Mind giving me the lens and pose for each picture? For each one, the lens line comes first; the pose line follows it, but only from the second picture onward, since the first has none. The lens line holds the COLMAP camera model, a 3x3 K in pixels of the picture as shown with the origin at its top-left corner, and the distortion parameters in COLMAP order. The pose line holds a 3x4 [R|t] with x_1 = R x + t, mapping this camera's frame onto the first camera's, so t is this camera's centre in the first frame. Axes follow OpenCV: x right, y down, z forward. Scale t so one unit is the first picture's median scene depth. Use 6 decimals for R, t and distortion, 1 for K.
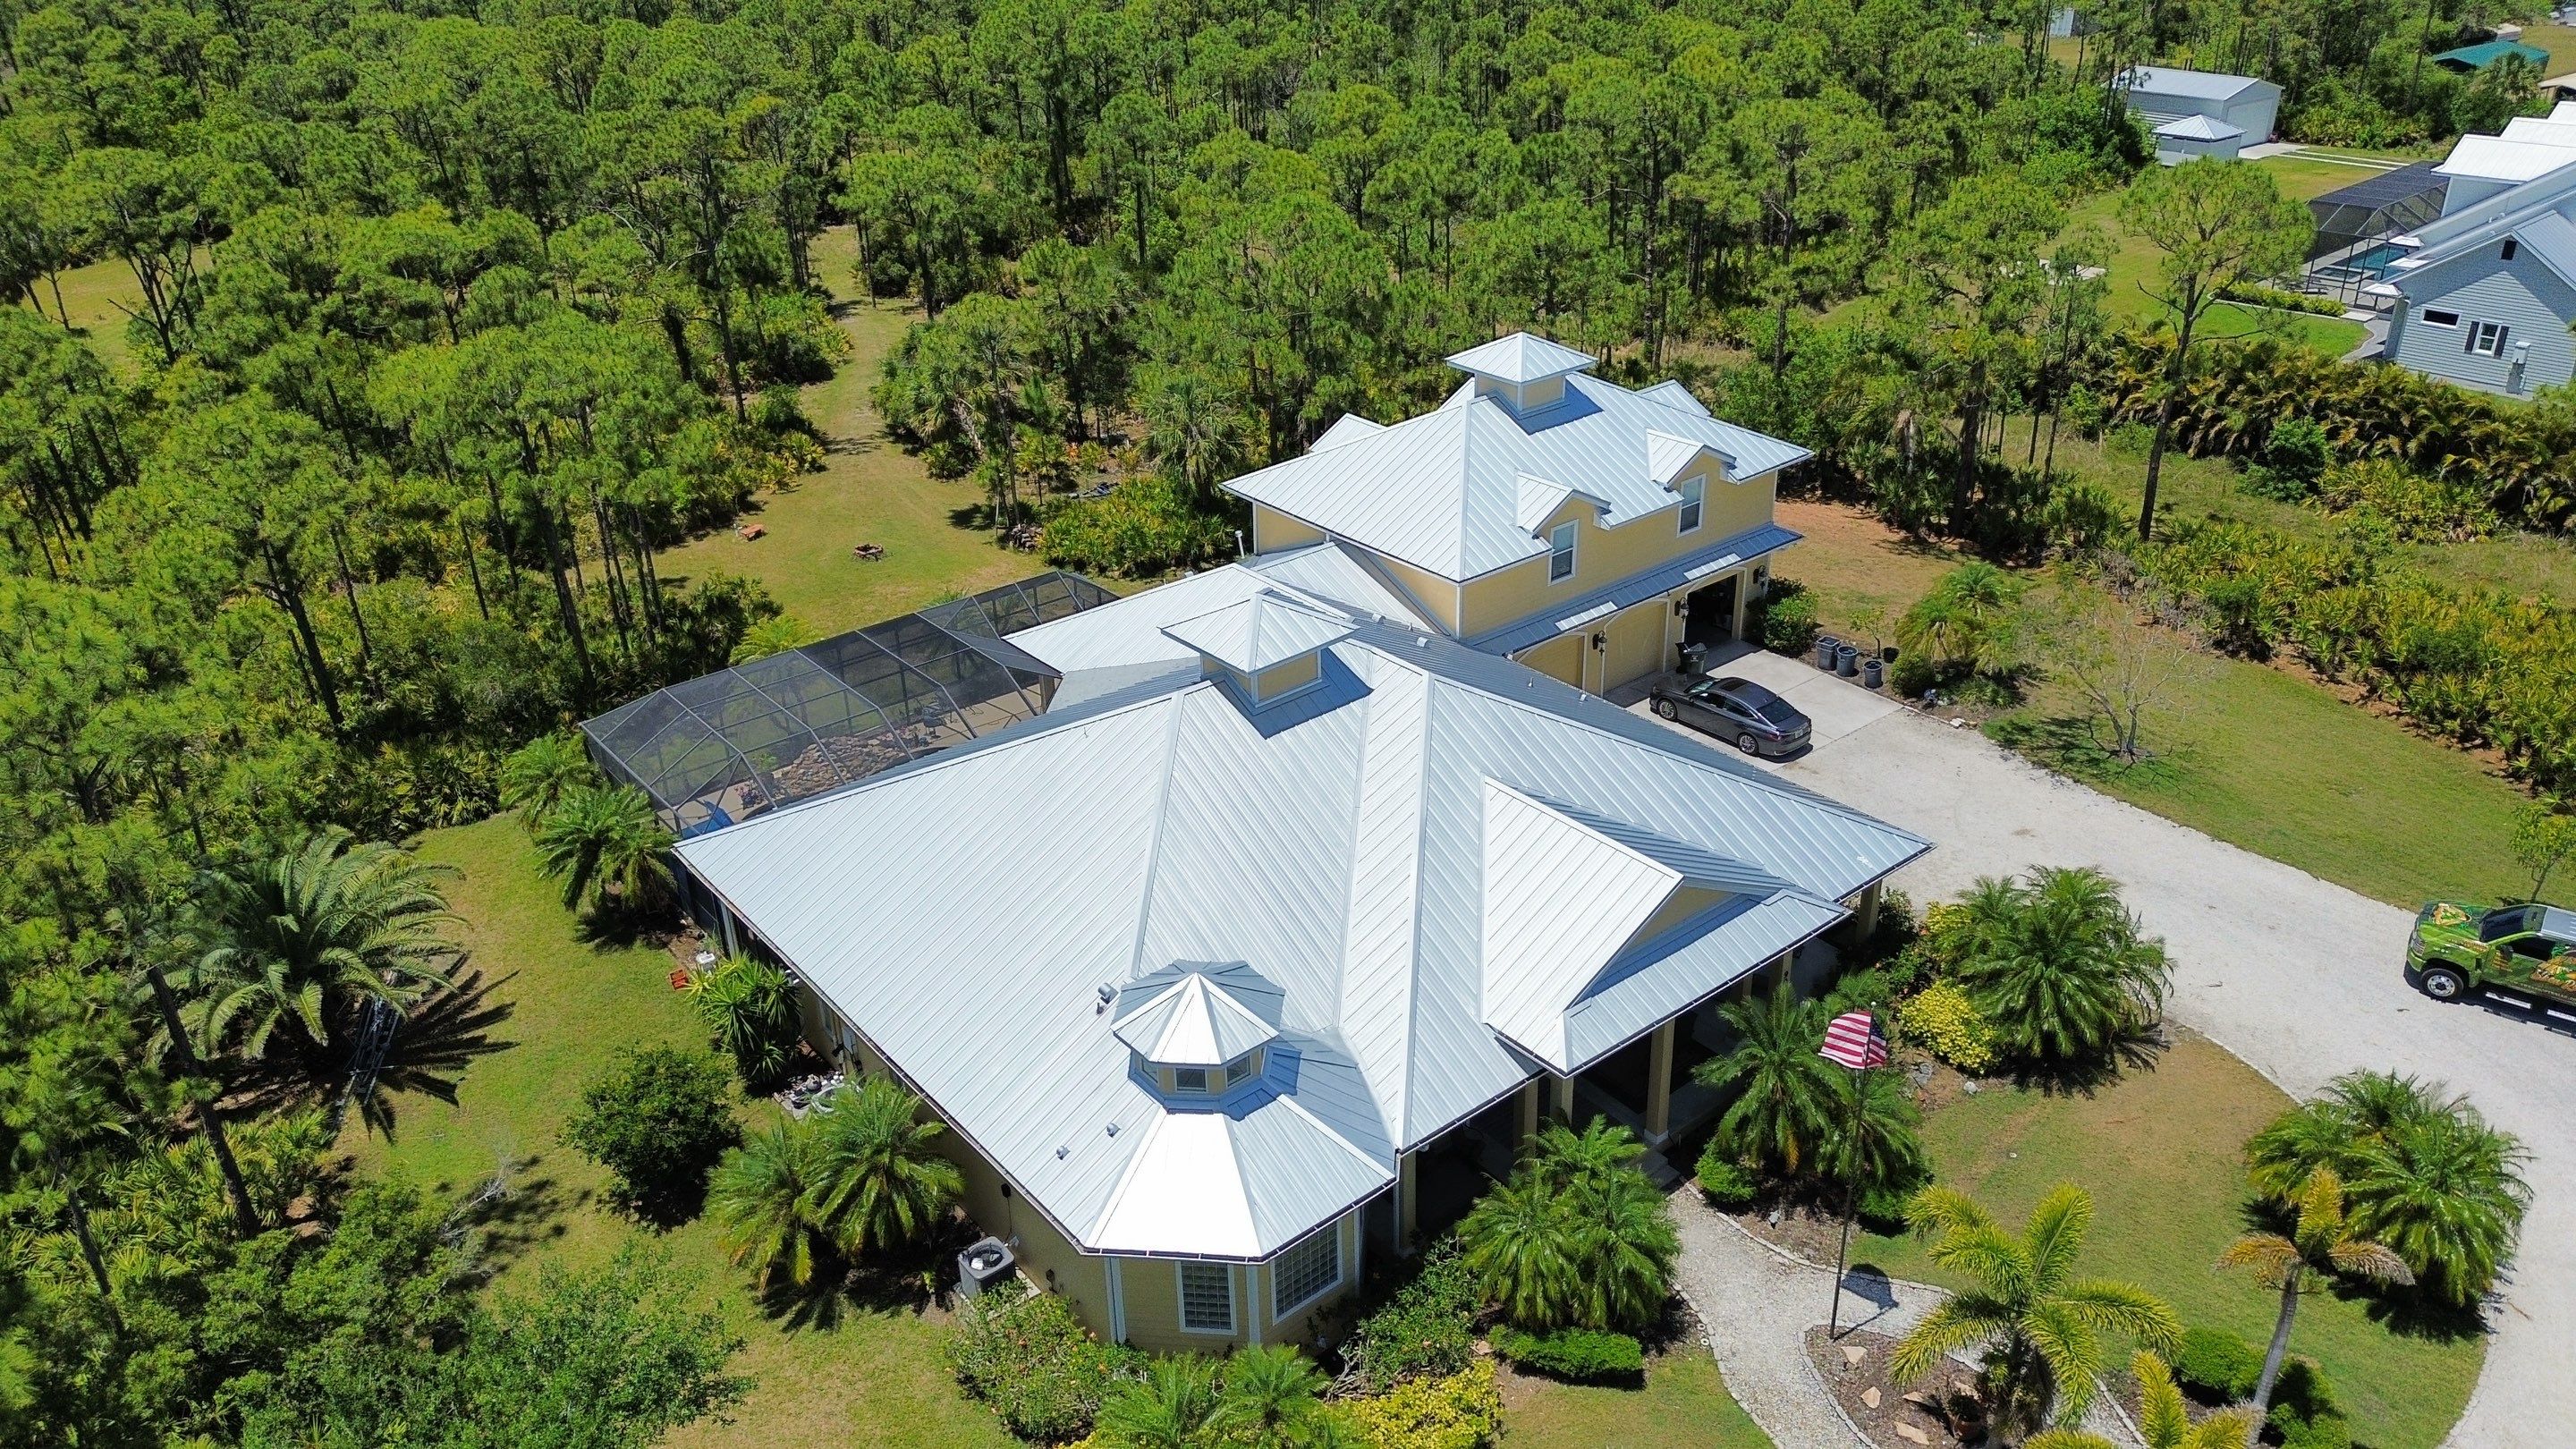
lens RADIAL K [[1799.6, 0, 1289.8], [0, 1799.6, 713.8], [0, 0, 1]] dist [0.052981, -0.039511]
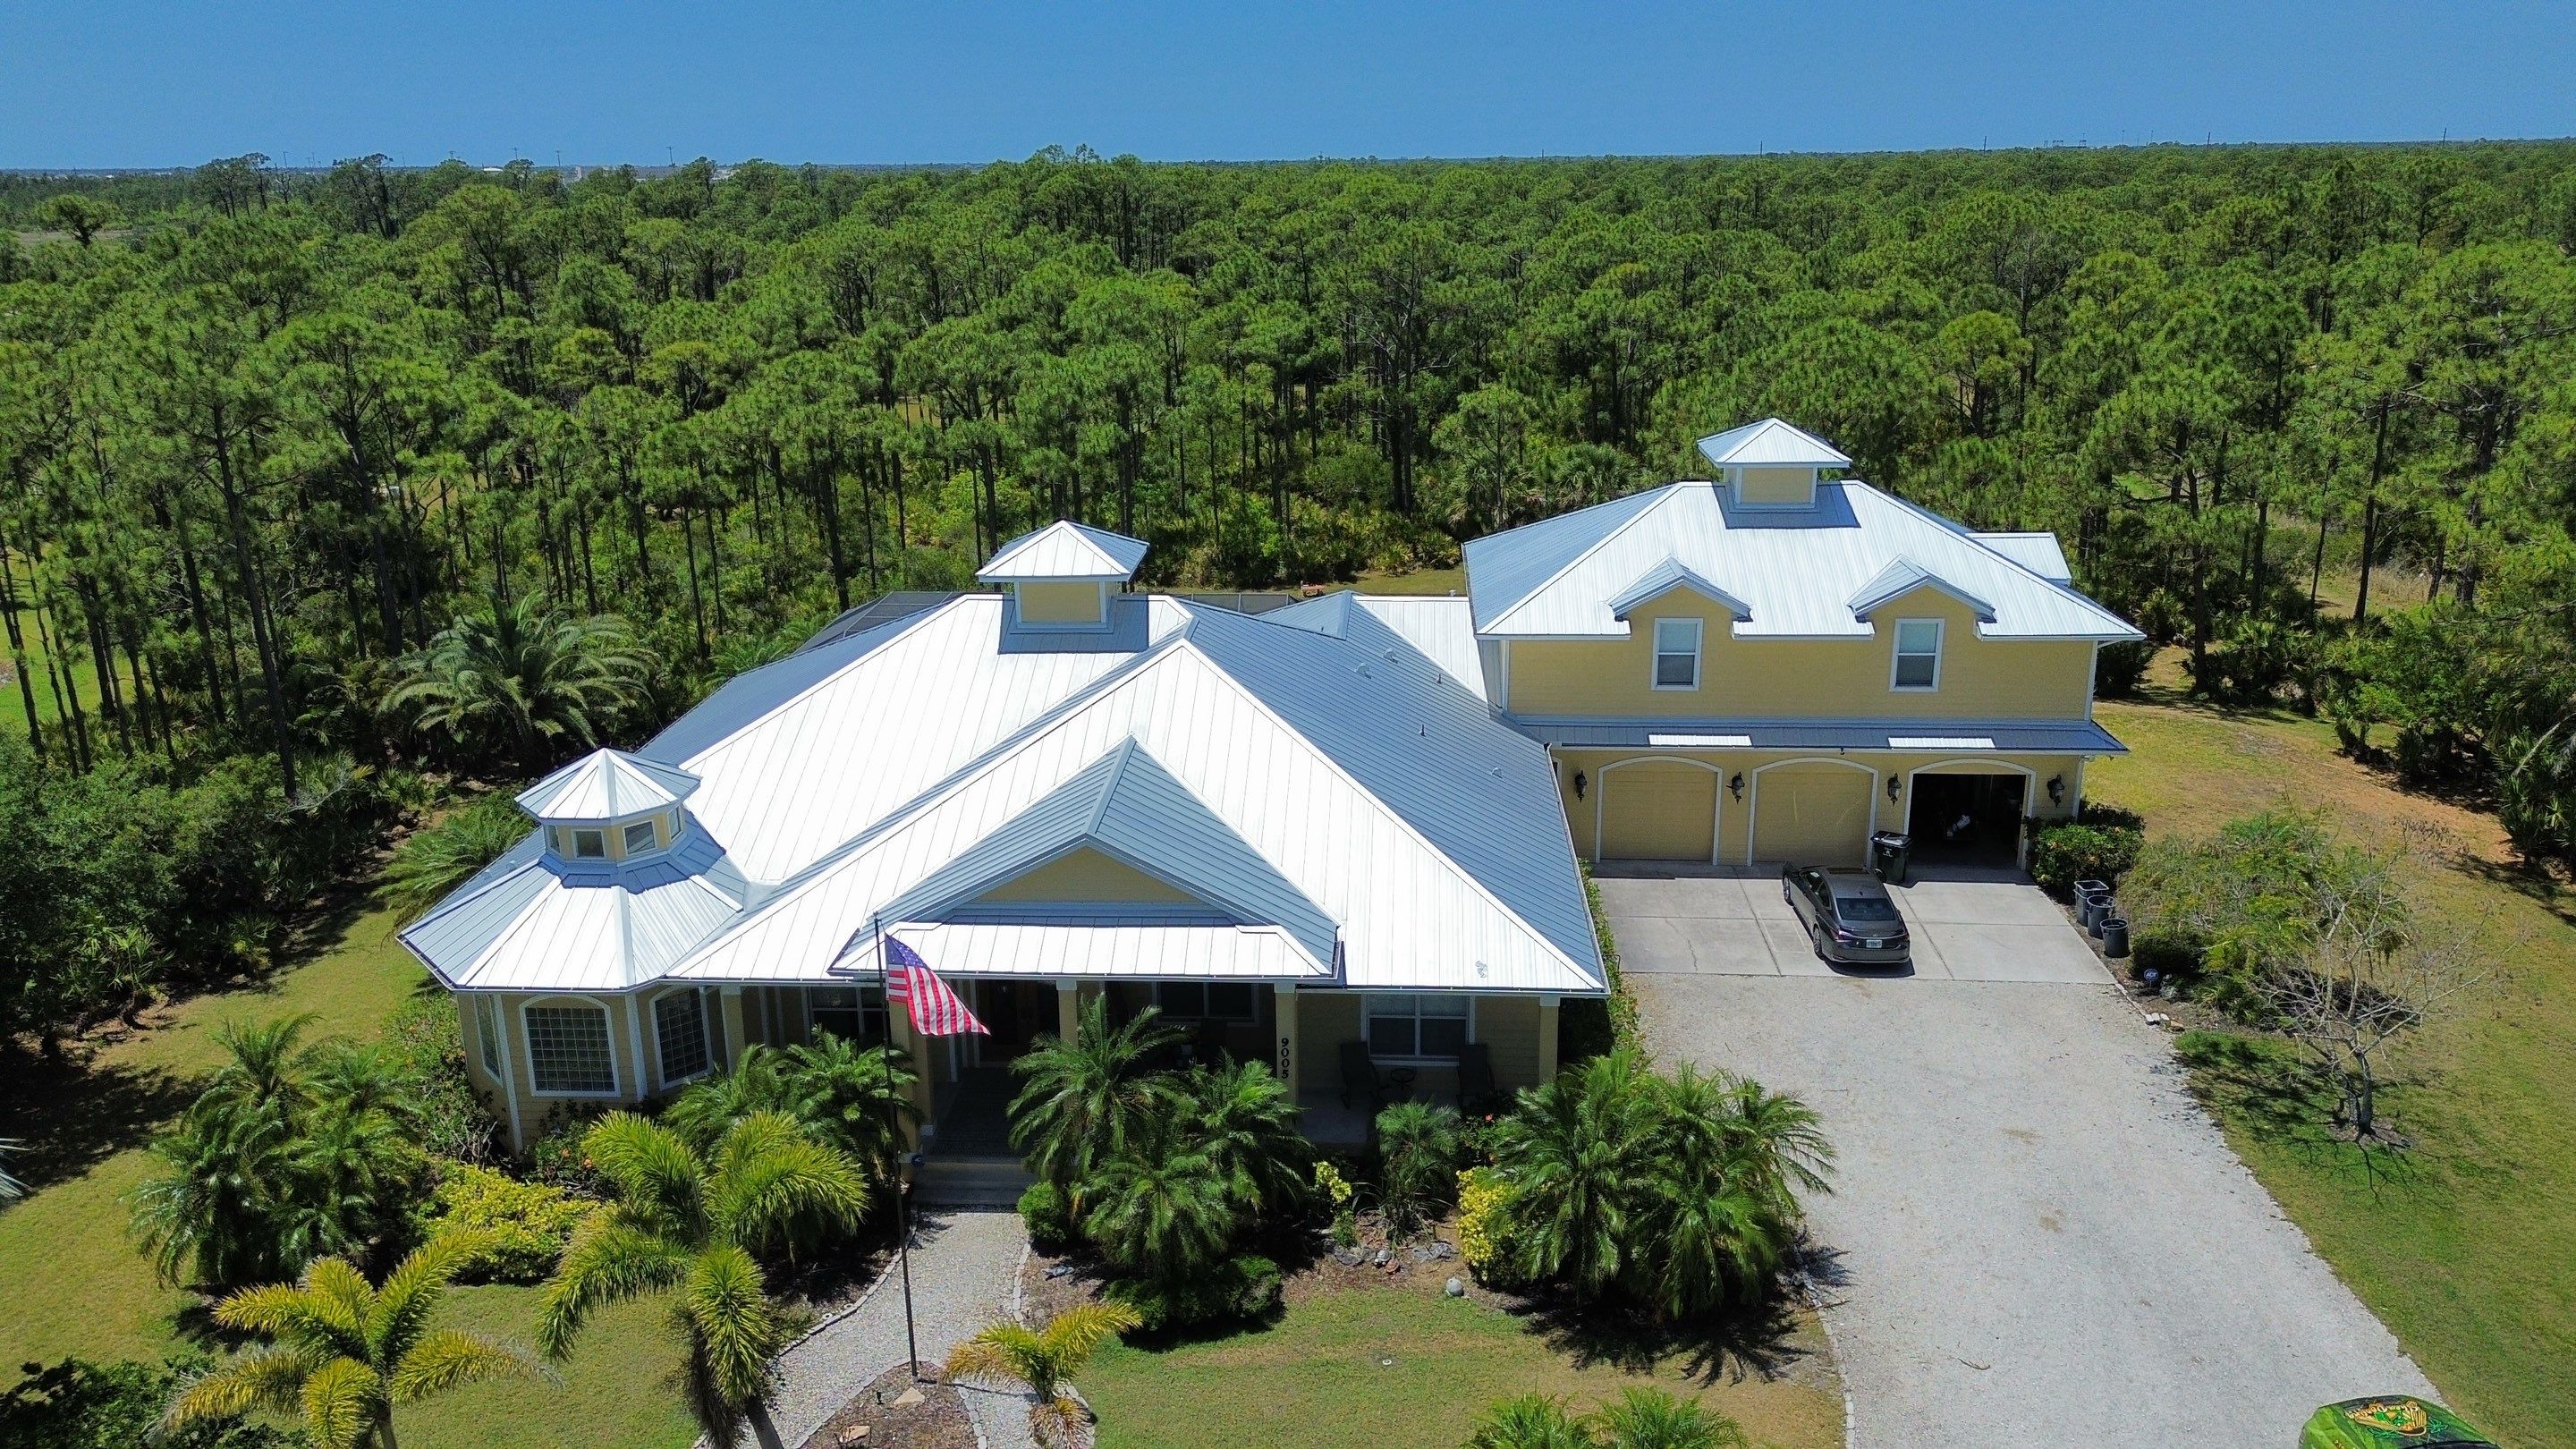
lens RADIAL K [[1799.6, 0, 1289.8], [0, 1799.6, 713.8], [0, 0, 1]] dist [0.052981, -0.039511]
pose [[0.744717, 0.216413, -0.631317, 0.529646], [-0.313684, 0.948465, -0.044900, 0.029125], [0.589065, 0.231472, 0.774224, 0.247918]]
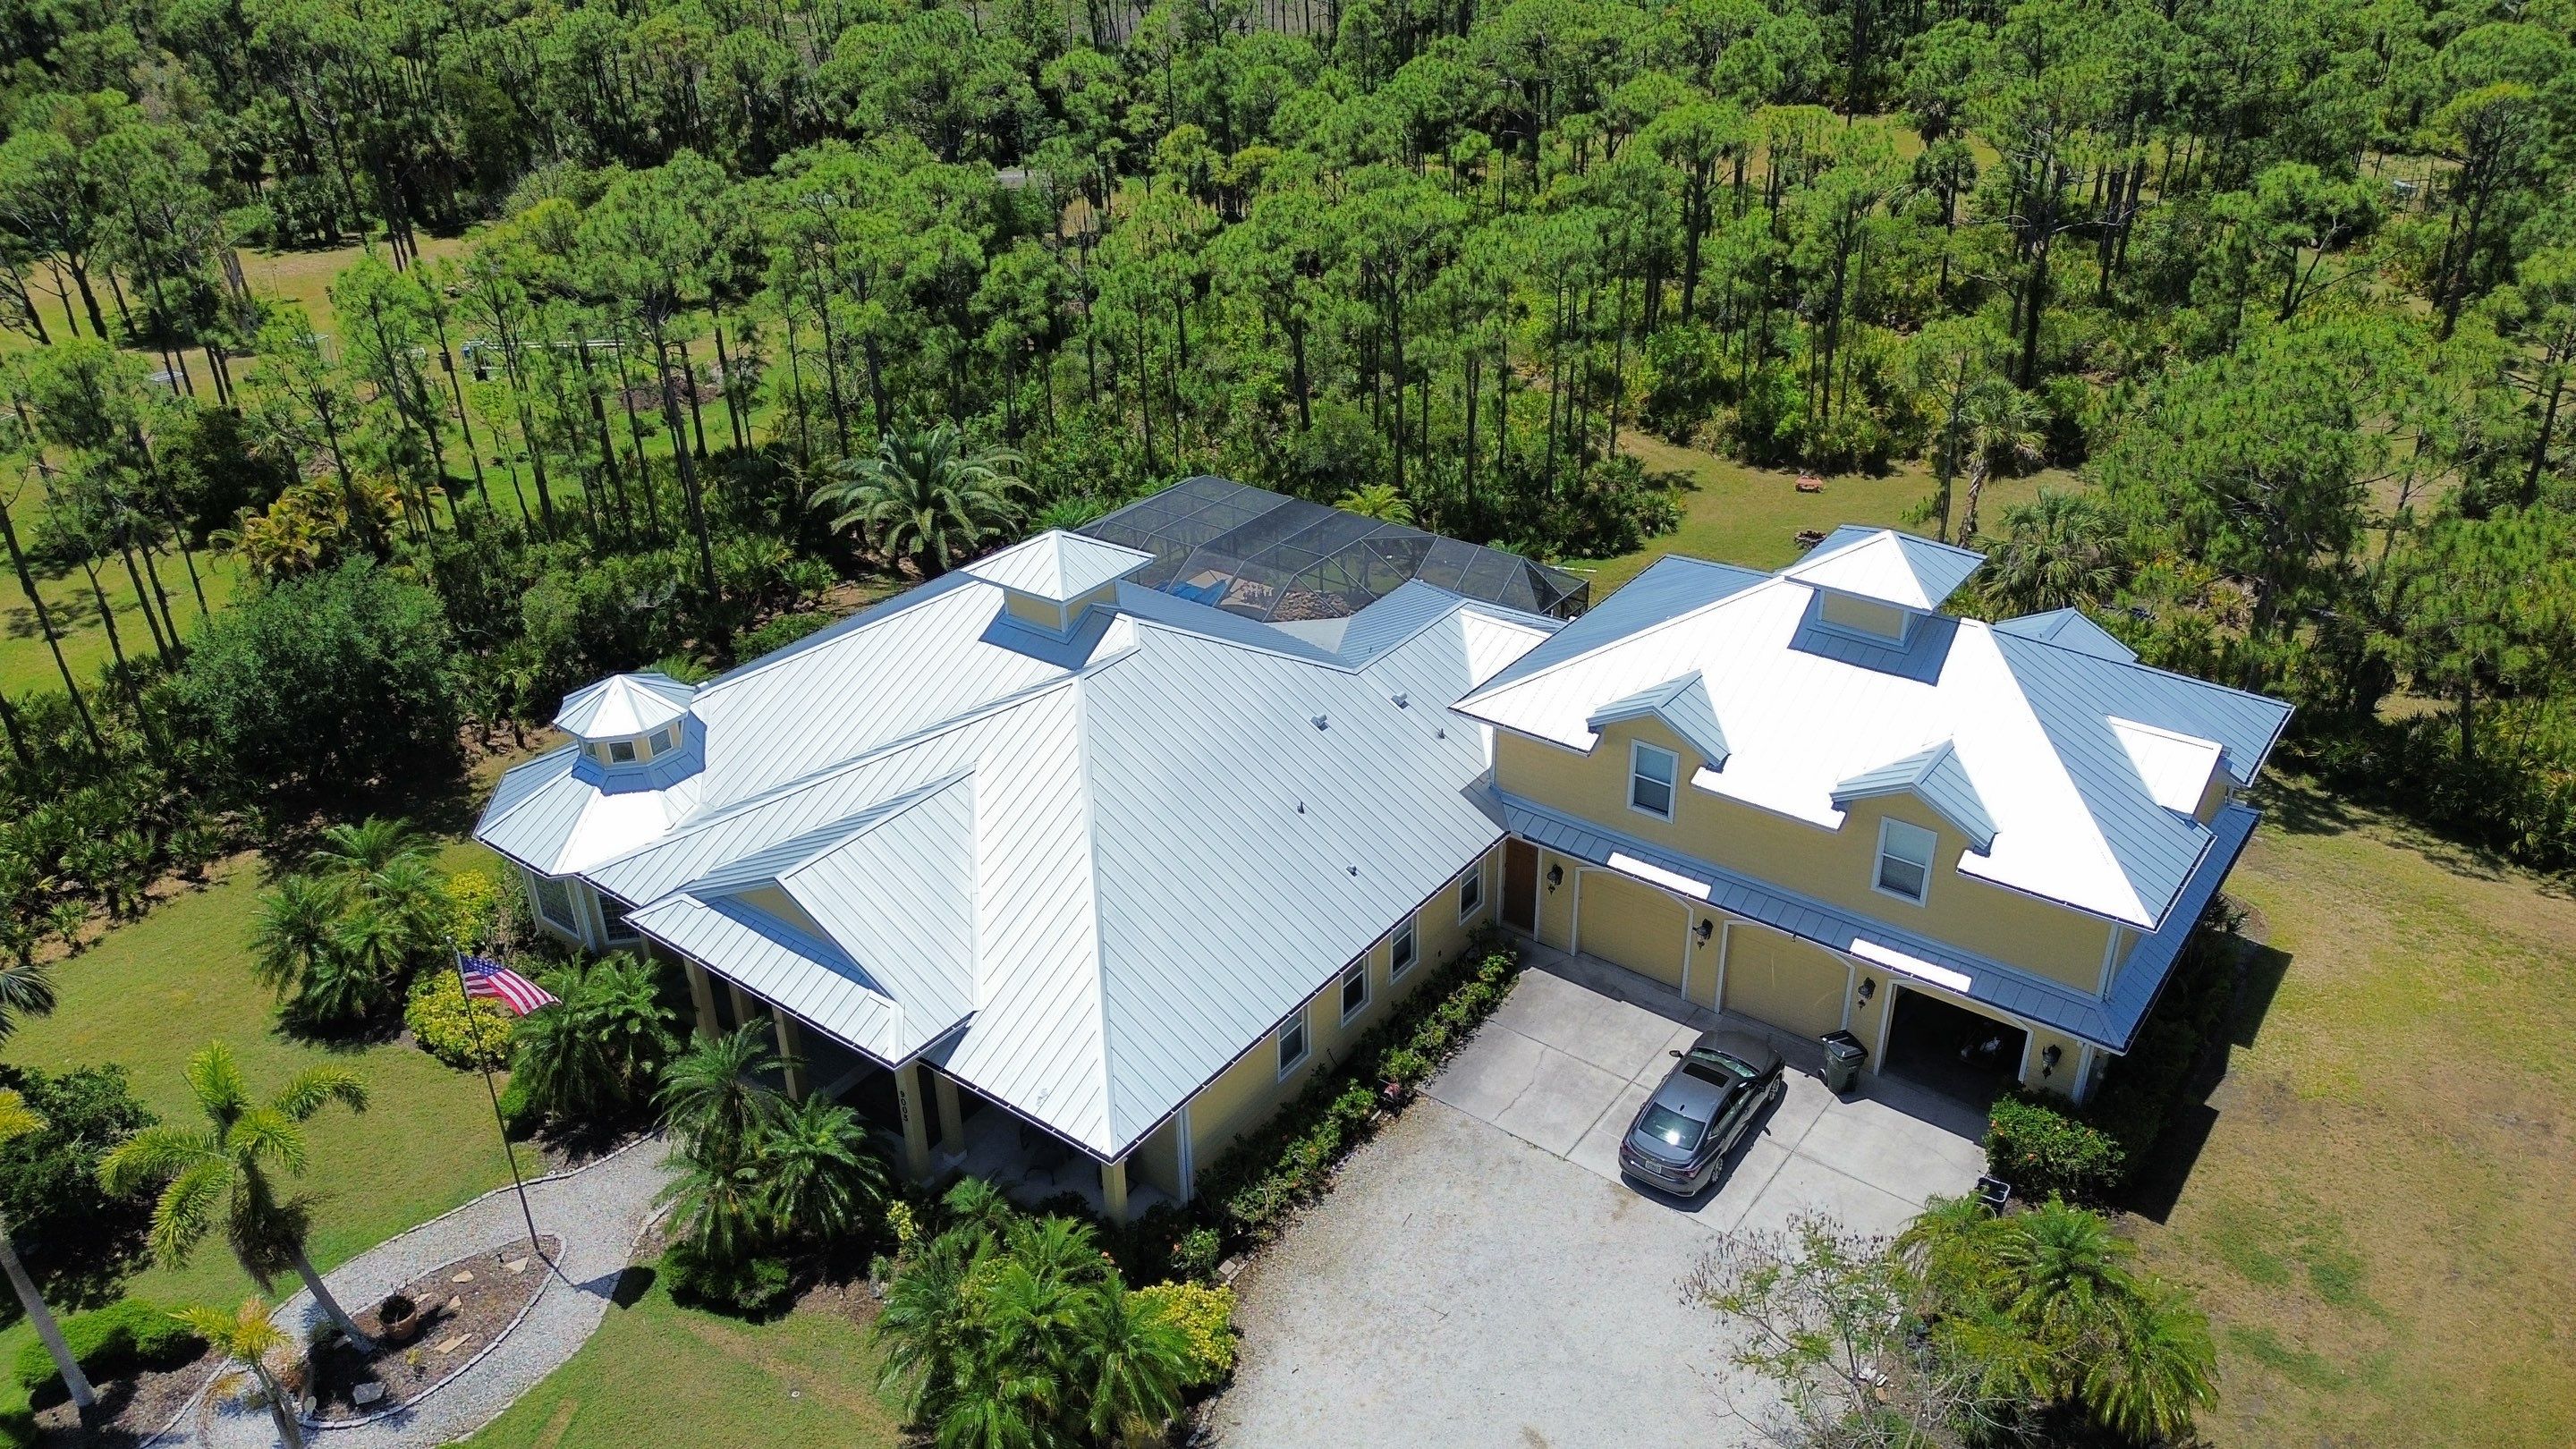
lens RADIAL K [[1826.0, 0, 1288.0], [0, 1826.0, 724.5], [0, 0, 1]] dist [0.057252, -0.052697]
pose [[0.255531, 0.484104, -0.836867, 0.722688], [-0.425095, 0.833701, 0.352473, -0.304941], [0.868331, 0.265680, 0.418827, 0.513310]]
